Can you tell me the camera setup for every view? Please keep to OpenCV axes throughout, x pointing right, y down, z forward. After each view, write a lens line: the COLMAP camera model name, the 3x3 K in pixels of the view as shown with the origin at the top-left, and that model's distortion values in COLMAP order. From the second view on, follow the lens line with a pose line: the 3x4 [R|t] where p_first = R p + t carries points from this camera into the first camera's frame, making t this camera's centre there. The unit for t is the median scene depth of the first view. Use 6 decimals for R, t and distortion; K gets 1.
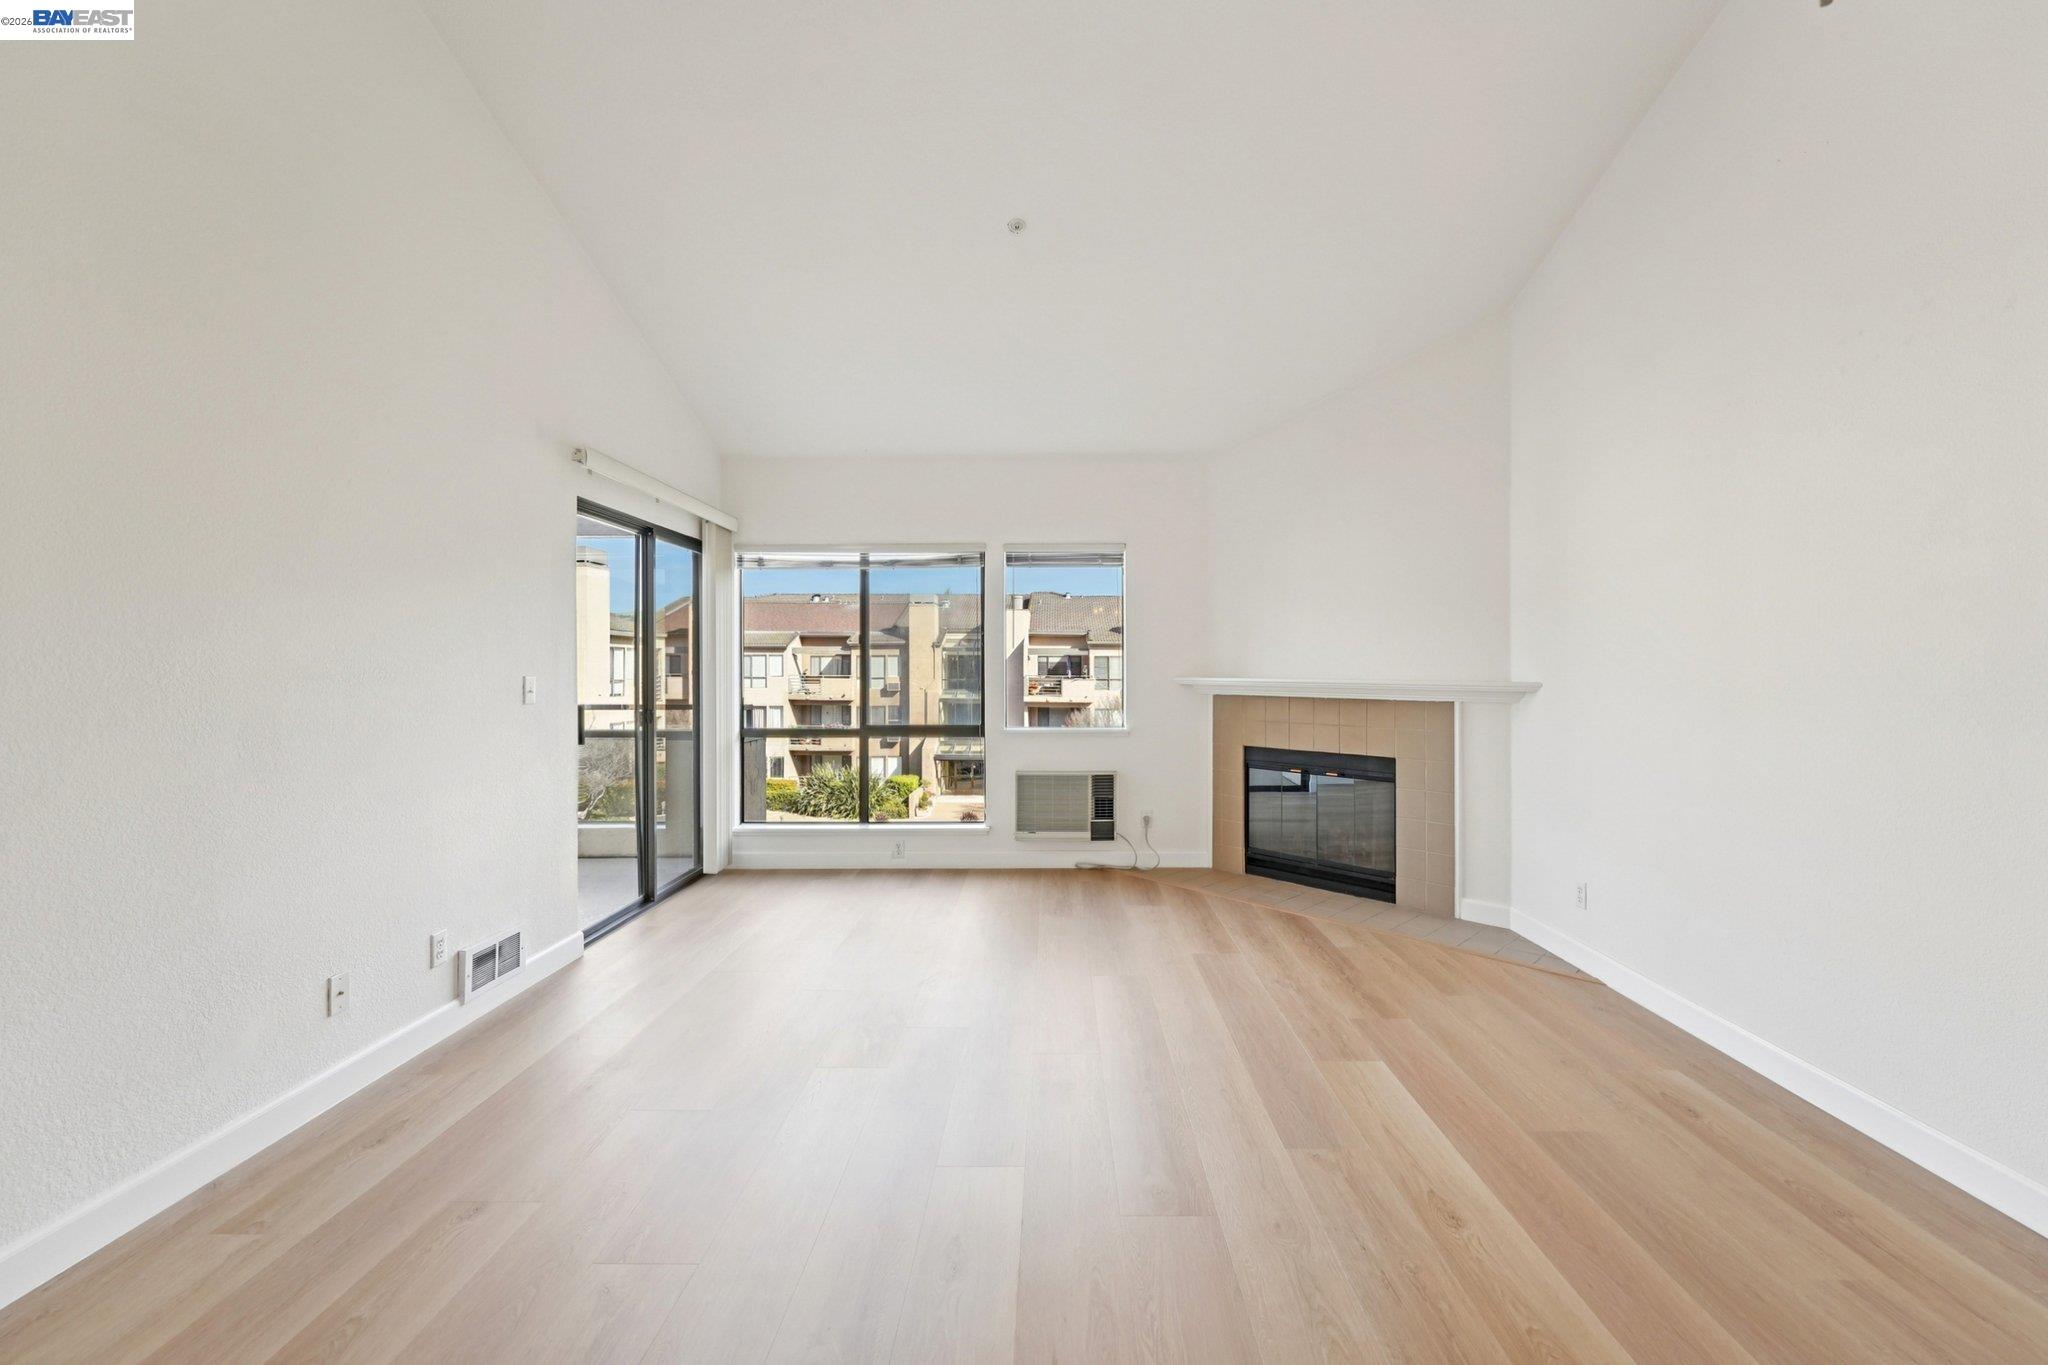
lens RADIAL K [[828.1, 0, 1047.5], [0, 828.1, 662.4], [0, 0, 1]] dist [-0.001649, 0.000046]
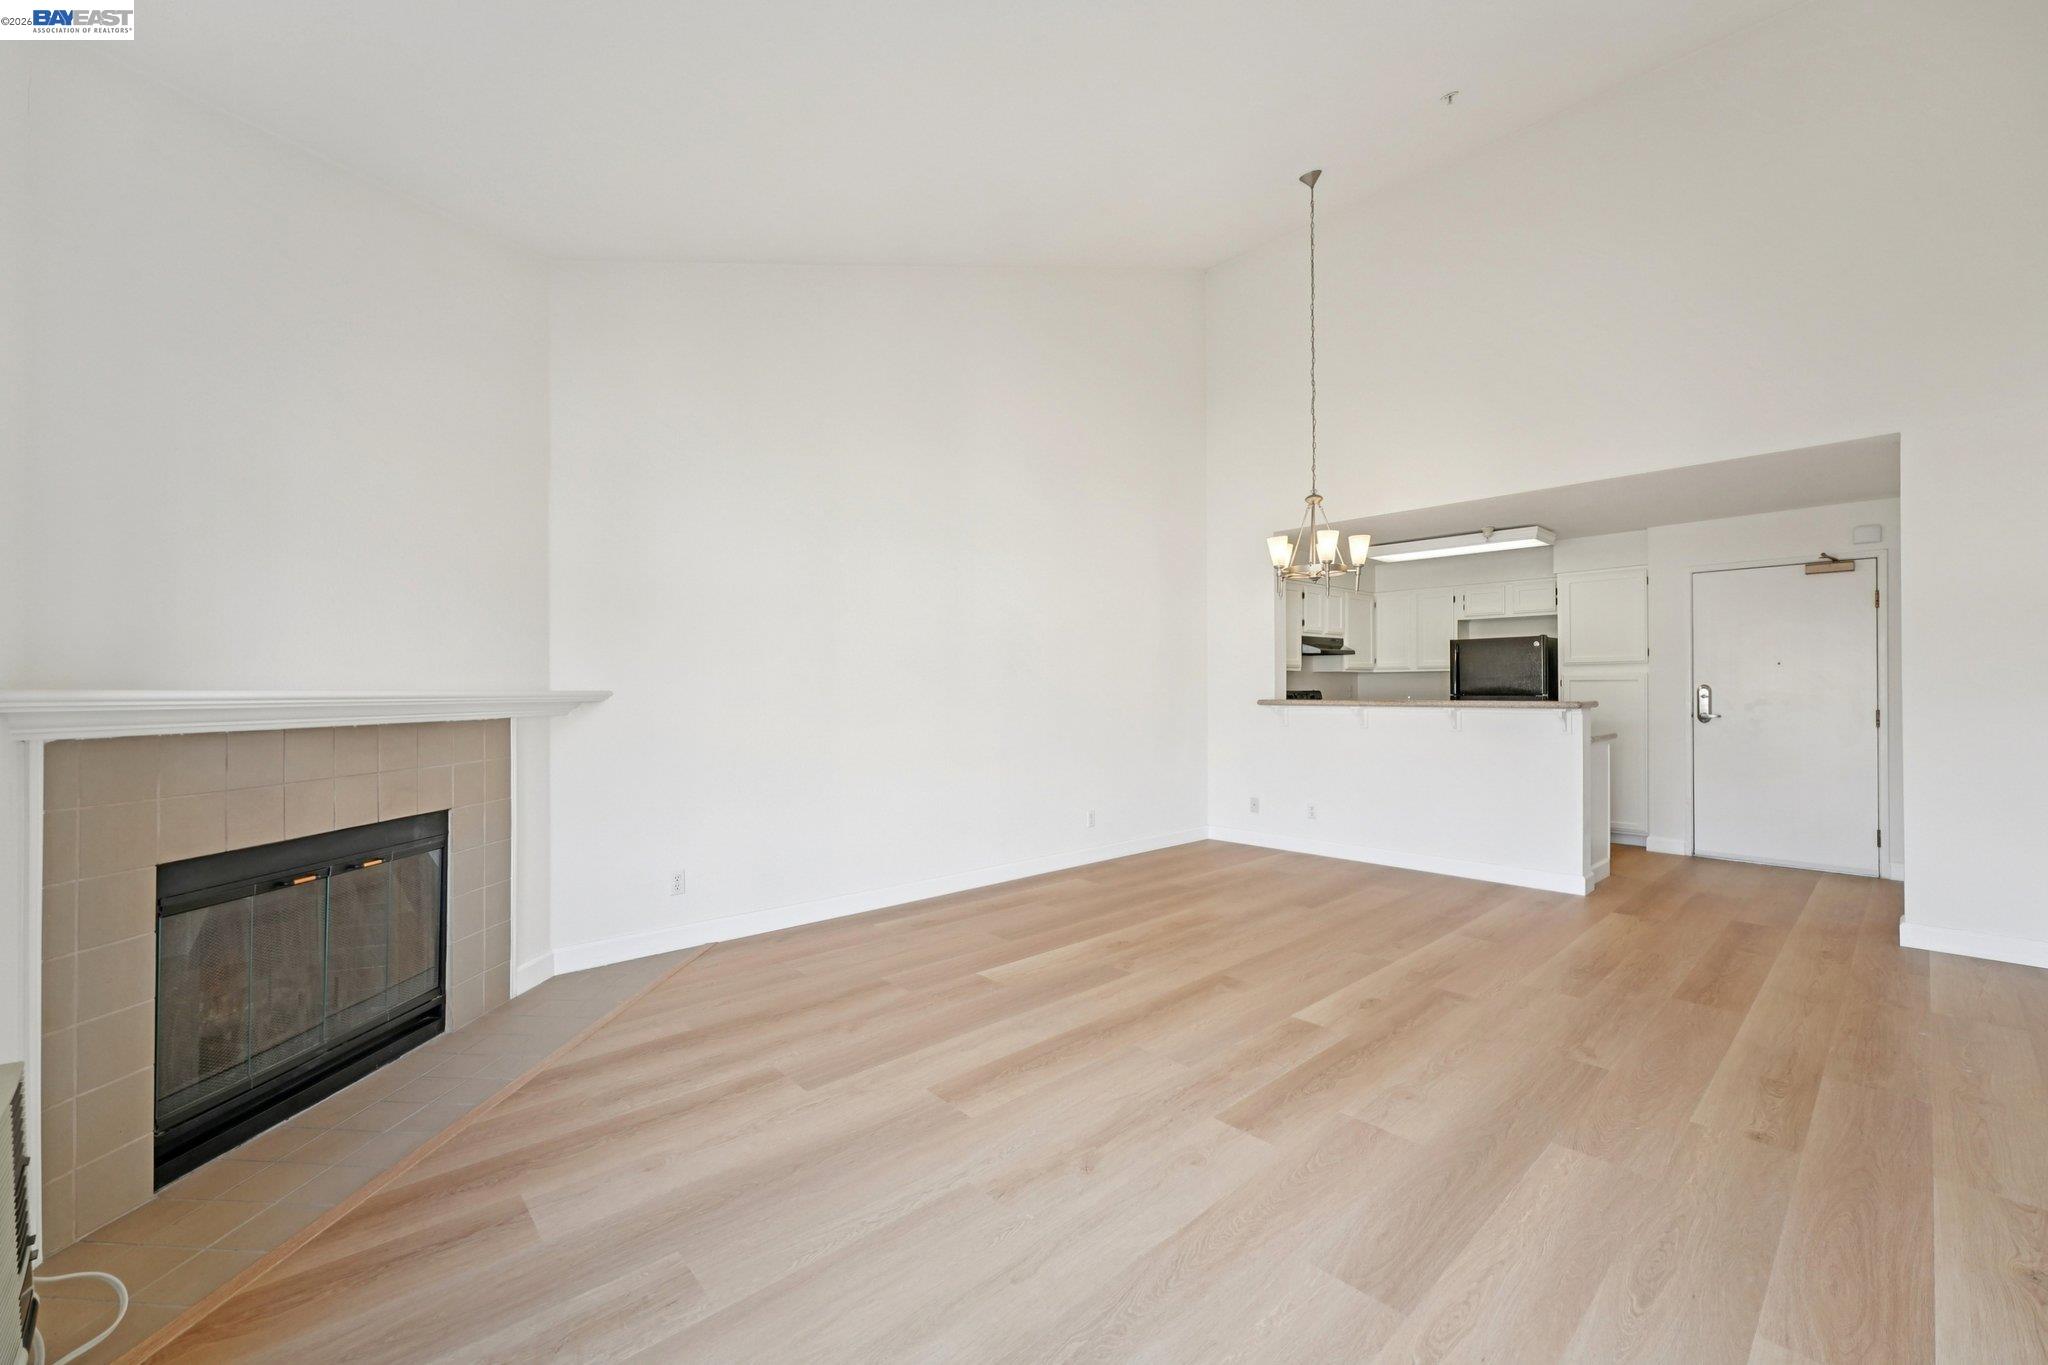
lens RADIAL K [[828.1, 0, 1015.4], [0, 828.1, 684.6], [0, 0, 1]] dist [-0.001649, 0.000046]
pose [[-0.673066, 0.002833, 0.739577, -0.037416], [-0.005503, 0.999946, -0.008838, 0.002006], [-0.739562, -0.010019, -0.673014, 0.112349]]
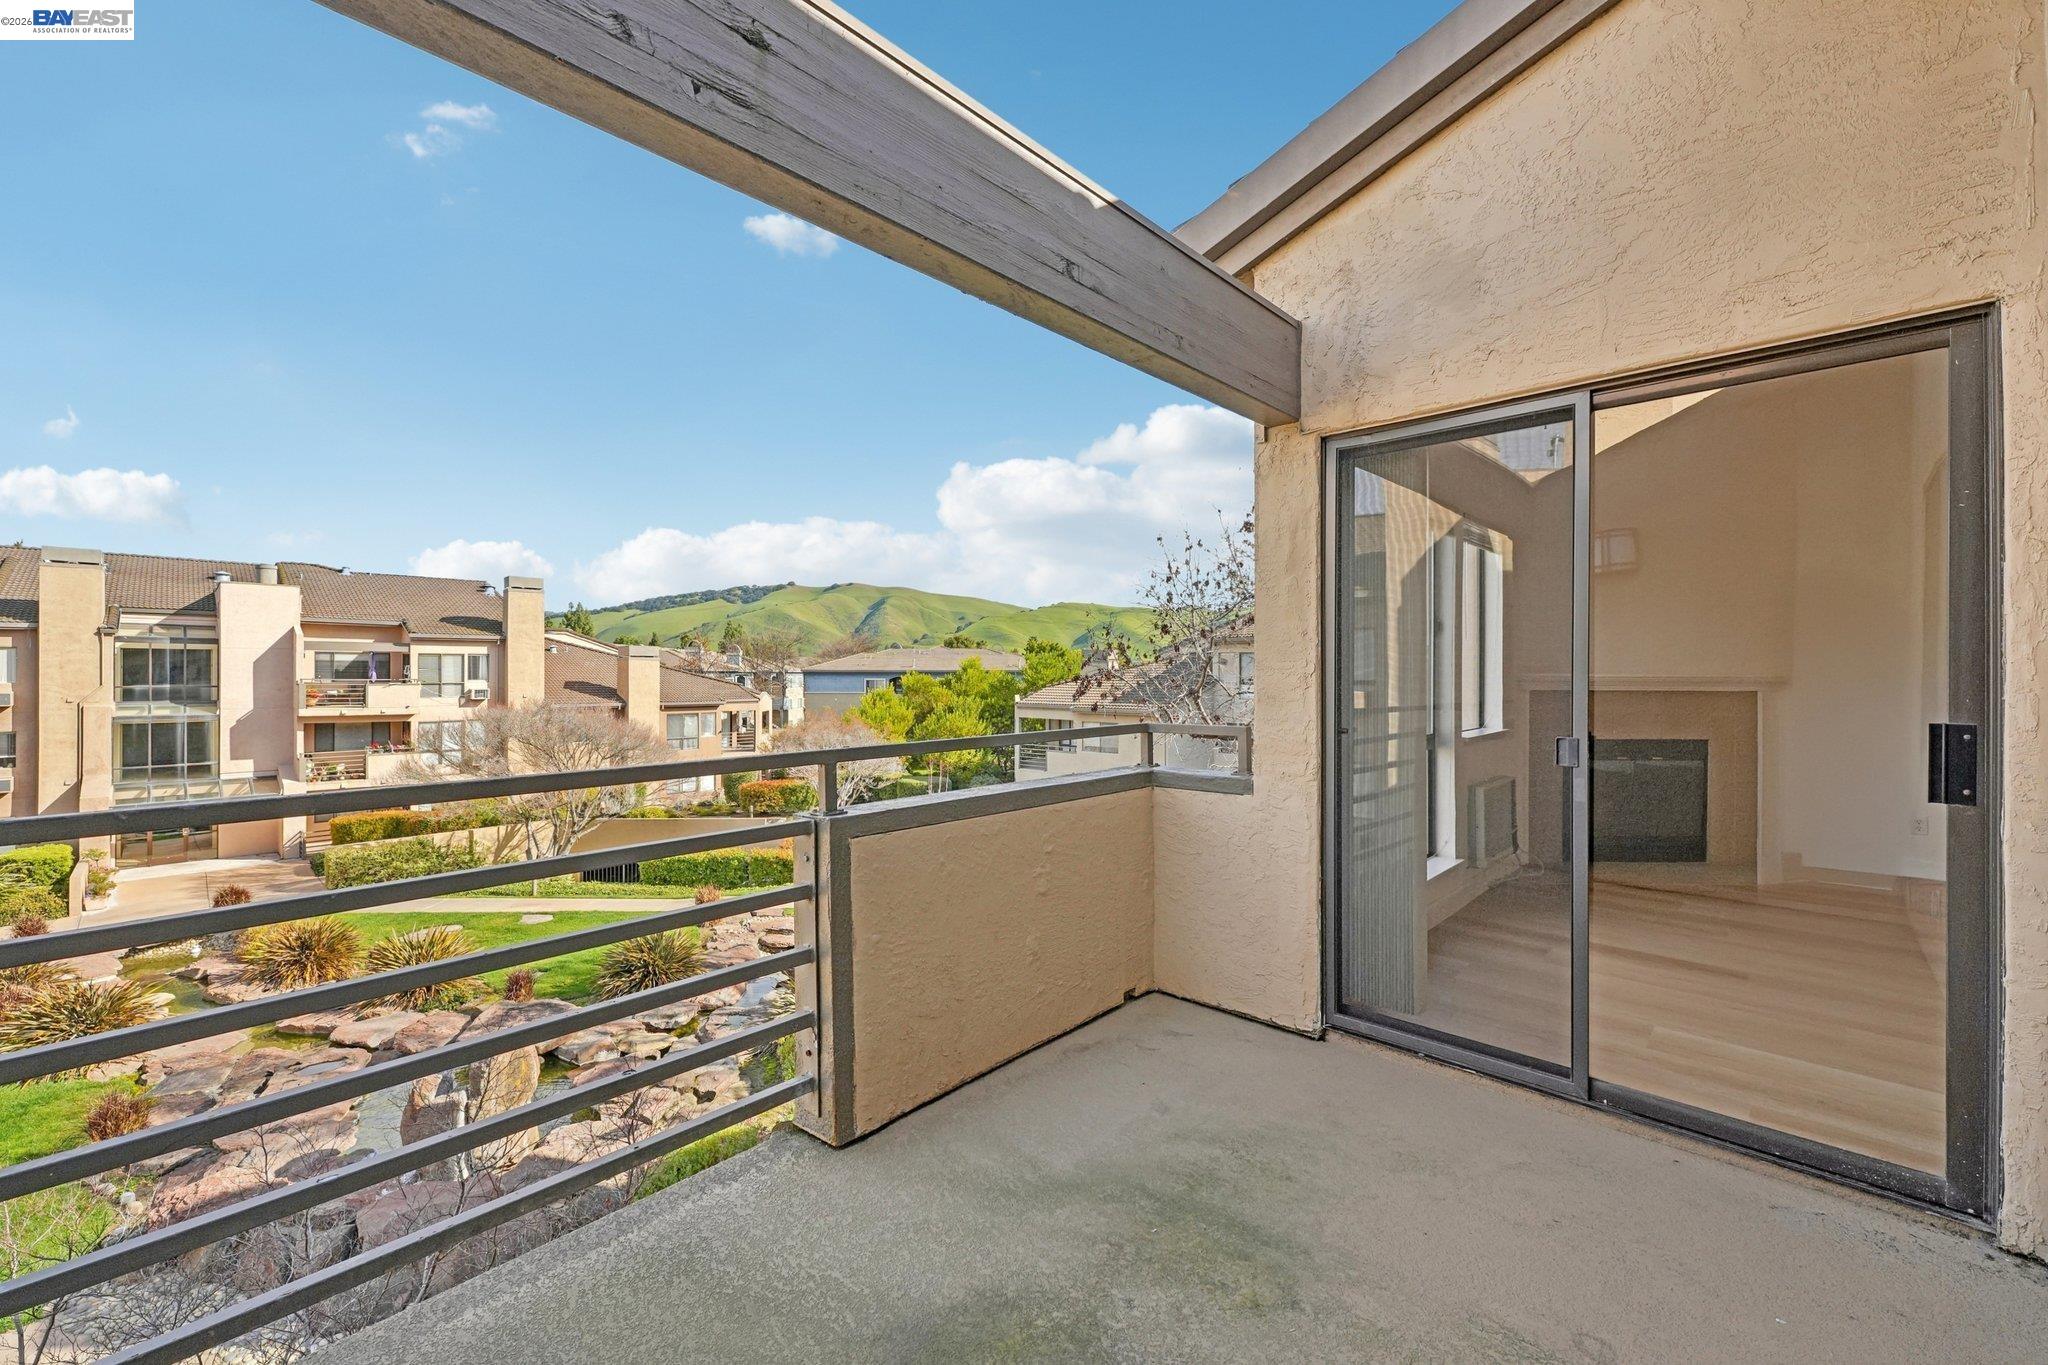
lens RADIAL K [[828.1, 0, 1005.9], [0, 828.1, 679.3], [0, 0, 1]] dist [-0.001649, 0.000046]
pose [[0.698523, -0.008359, 0.715539, -0.118702], [-0.005025, 0.999850, 0.016586, 0.001299], [-0.715570, -0.015182, 0.698376, 0.090048]]
